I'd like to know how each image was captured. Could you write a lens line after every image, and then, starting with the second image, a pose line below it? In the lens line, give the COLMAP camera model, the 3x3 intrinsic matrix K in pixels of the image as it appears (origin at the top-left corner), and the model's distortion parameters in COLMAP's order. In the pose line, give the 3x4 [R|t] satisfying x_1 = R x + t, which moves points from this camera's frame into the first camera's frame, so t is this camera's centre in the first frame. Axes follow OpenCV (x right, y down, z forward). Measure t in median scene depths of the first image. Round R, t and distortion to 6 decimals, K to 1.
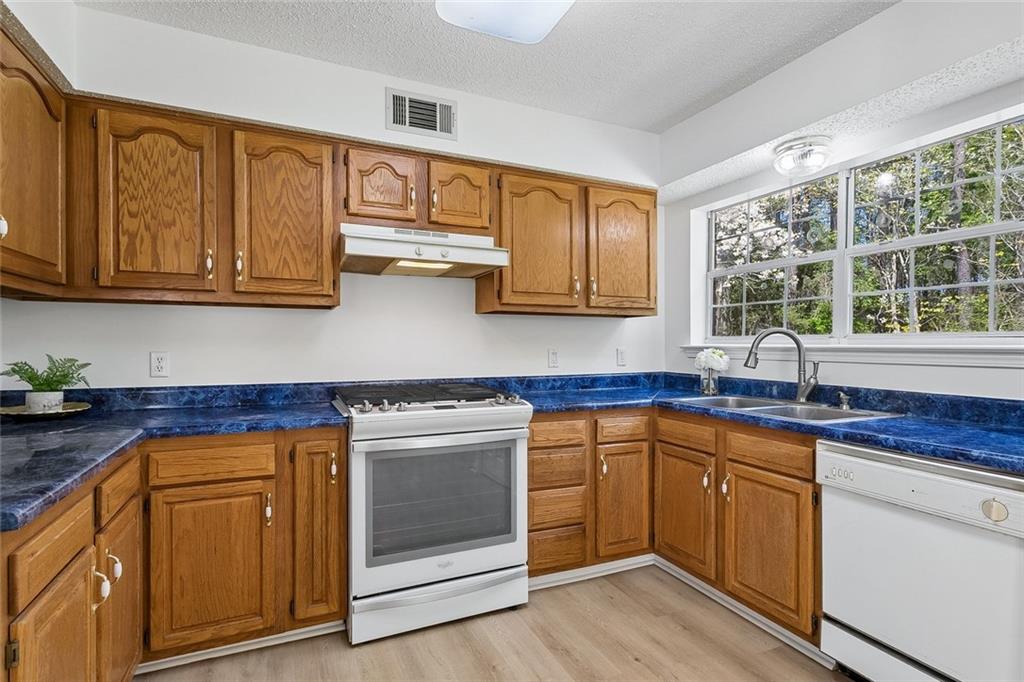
lens RADIAL K [[498.4, 0, 514.9], [0, 498.4, 362.7], [0, 0, 1]] dist [0.001073, 0.000327]
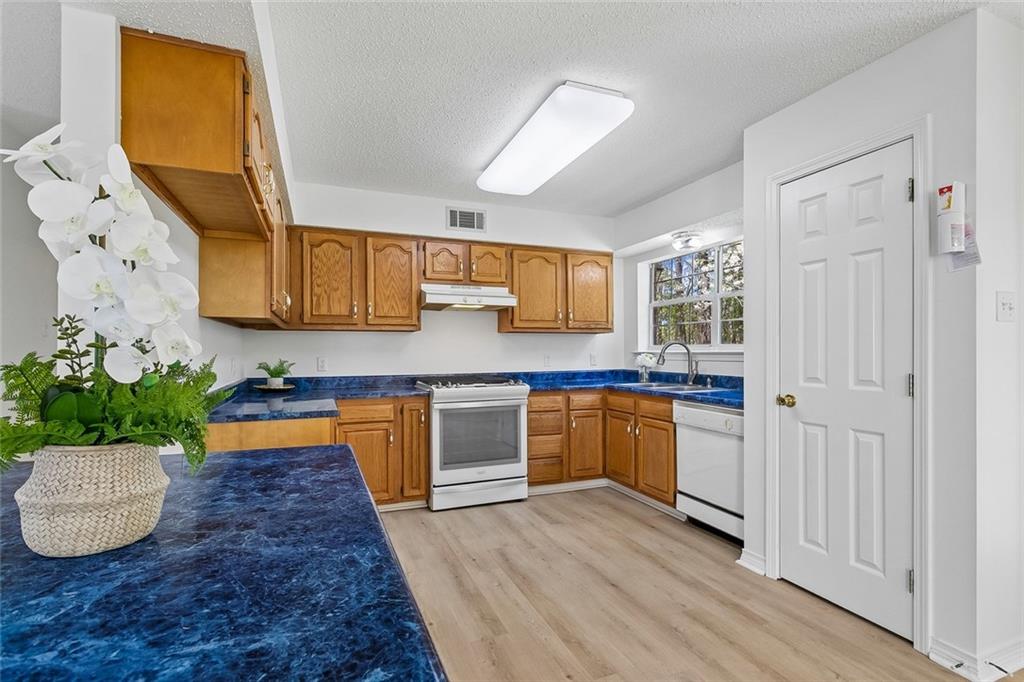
lens RADIAL K [[498.4, 0, 512.8], [0, 498.4, 345.5], [0, 0, 1]] dist [0.001073, 0.000327]
pose [[0.998577, -0.007468, -0.052801, 0.070682], [0.004892, 0.998799, -0.048750, 0.027686], [0.053102, 0.048422, 0.997414, -0.780477]]
